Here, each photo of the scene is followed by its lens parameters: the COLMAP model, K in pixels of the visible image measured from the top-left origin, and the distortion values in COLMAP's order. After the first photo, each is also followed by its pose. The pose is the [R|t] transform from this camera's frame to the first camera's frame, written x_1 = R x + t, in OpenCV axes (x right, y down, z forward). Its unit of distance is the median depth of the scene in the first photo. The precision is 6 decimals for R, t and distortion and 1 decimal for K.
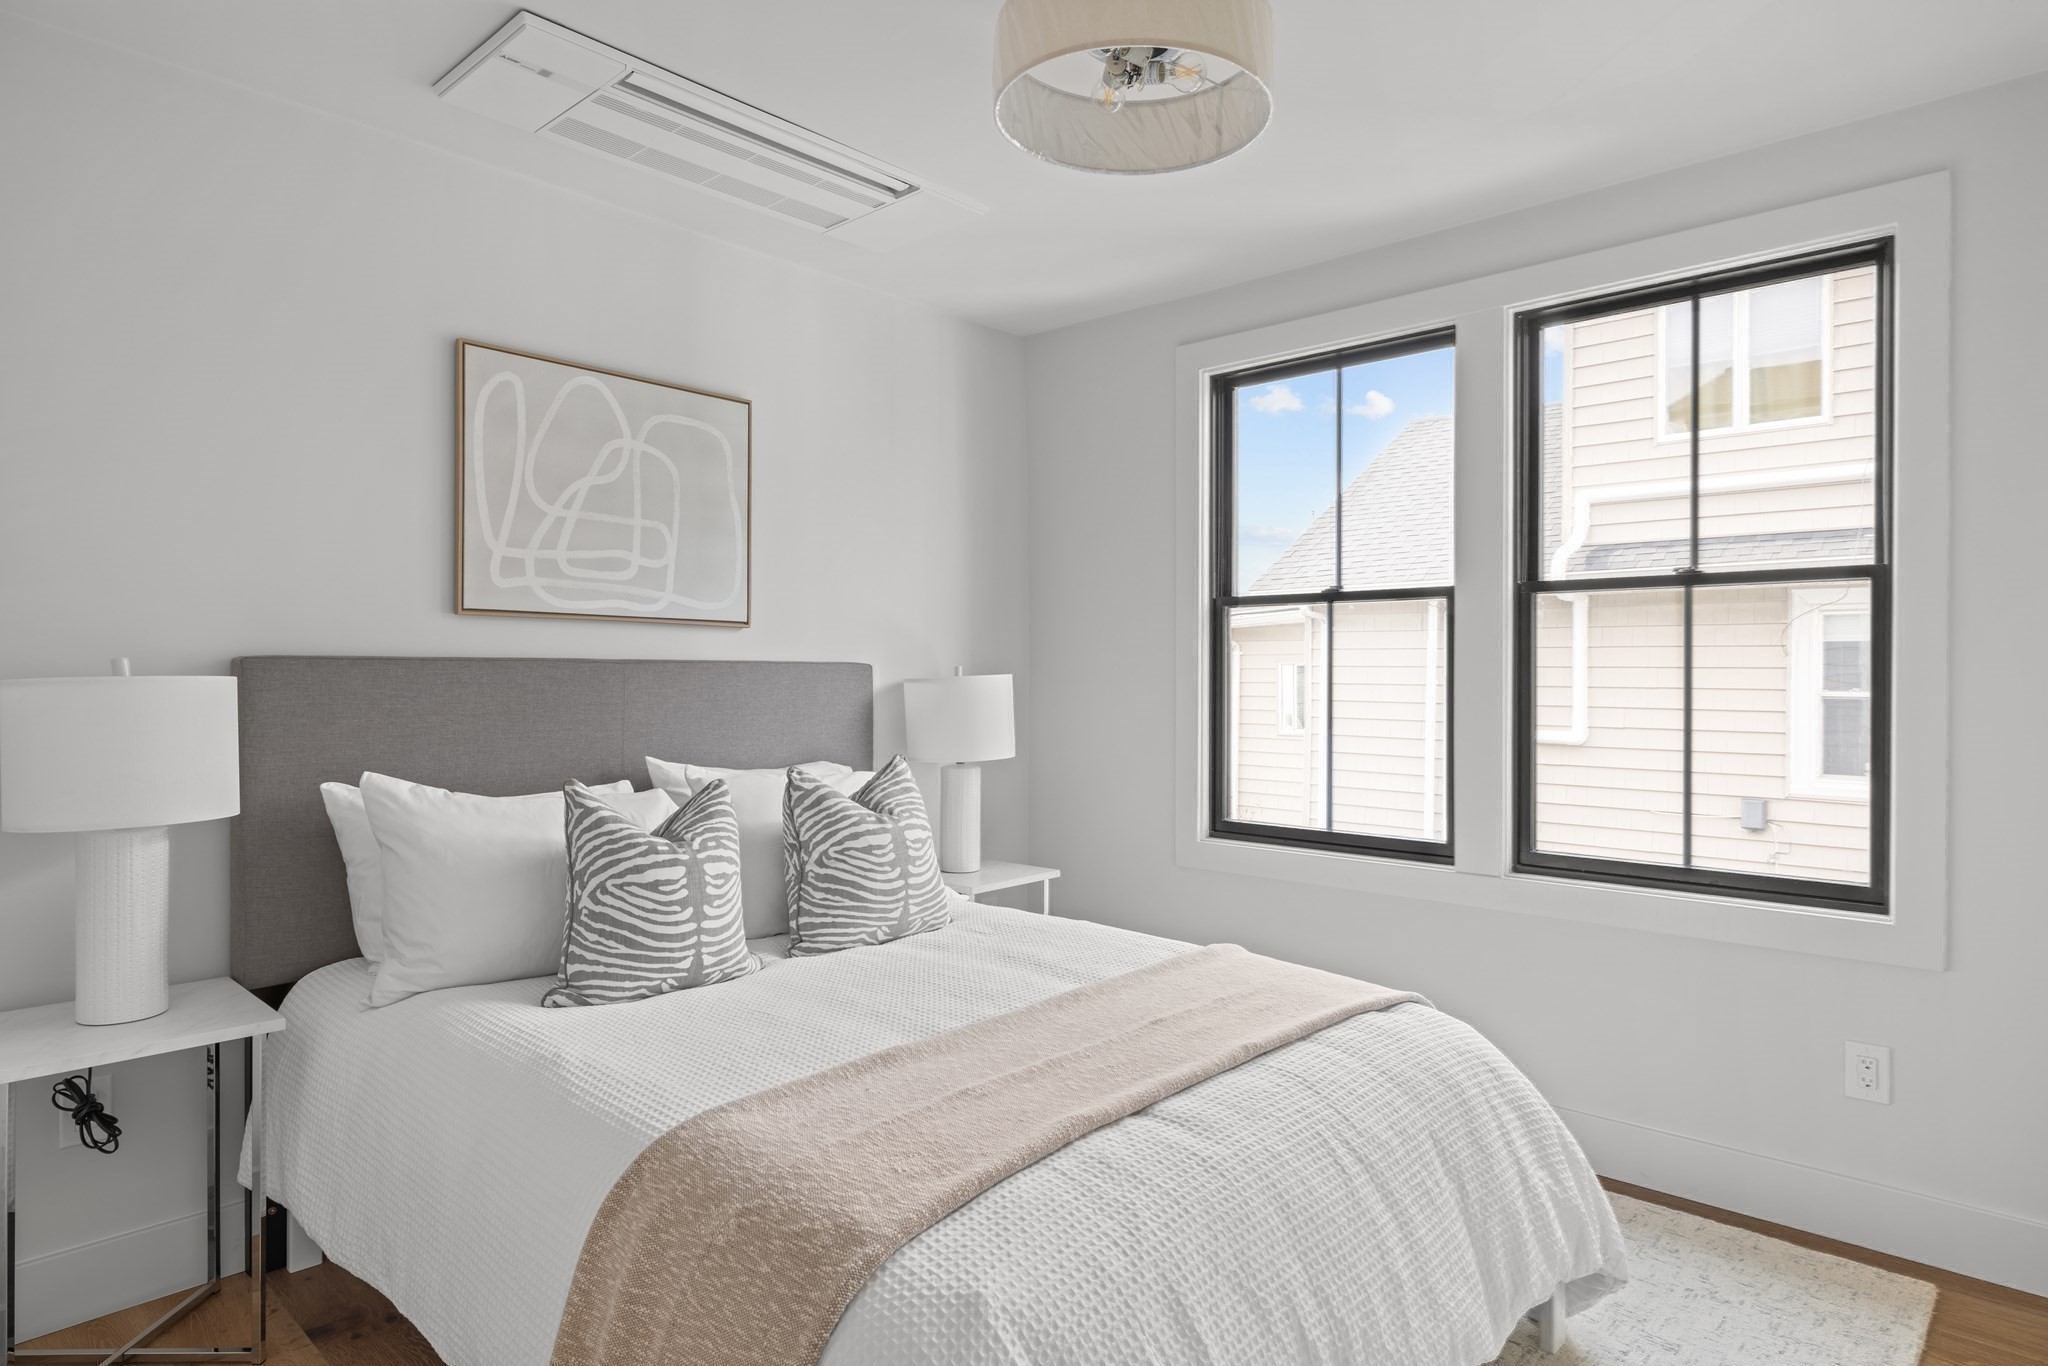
lens RADIAL K [[1164.0, 0, 1024.7], [0, 1164.0, 678.0], [0, 0, 1]] dist [-0.005158, 0.002376]
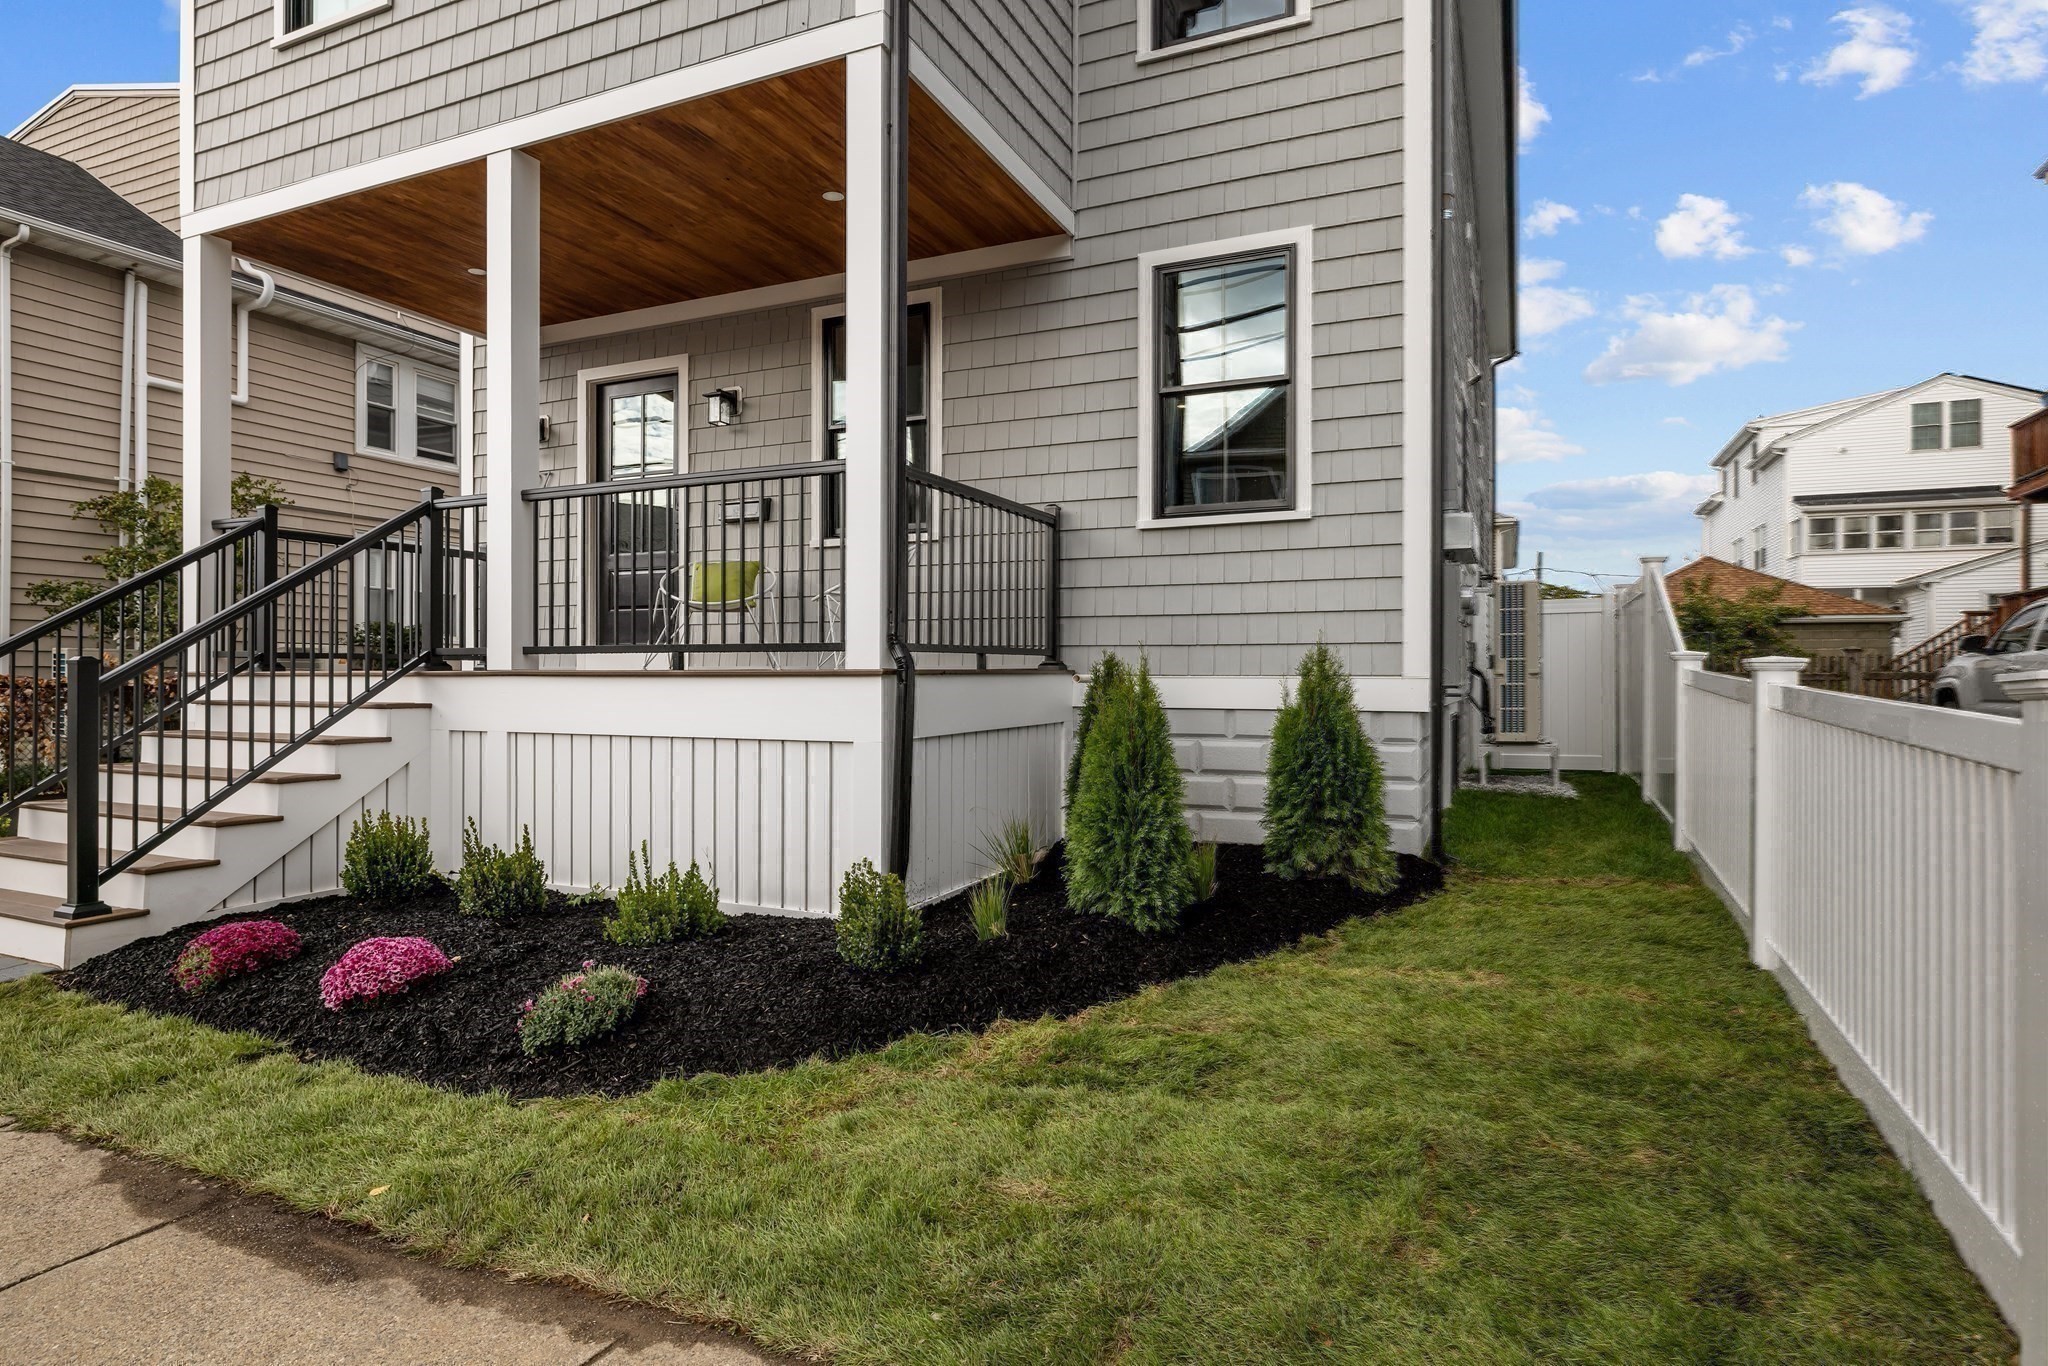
lens RADIAL K [[1100.2, 0, 1027.1], [0, 1100.2, 677.9], [0, 0, 1]] dist [0.001925, 0.000502]
pose [[-0.319886, 0.002920, 0.947451, -1.289157], [0.004758, 0.999988, -0.001475, 0.449409], [-0.947444, 0.004036, -0.319896, 0.538326]]
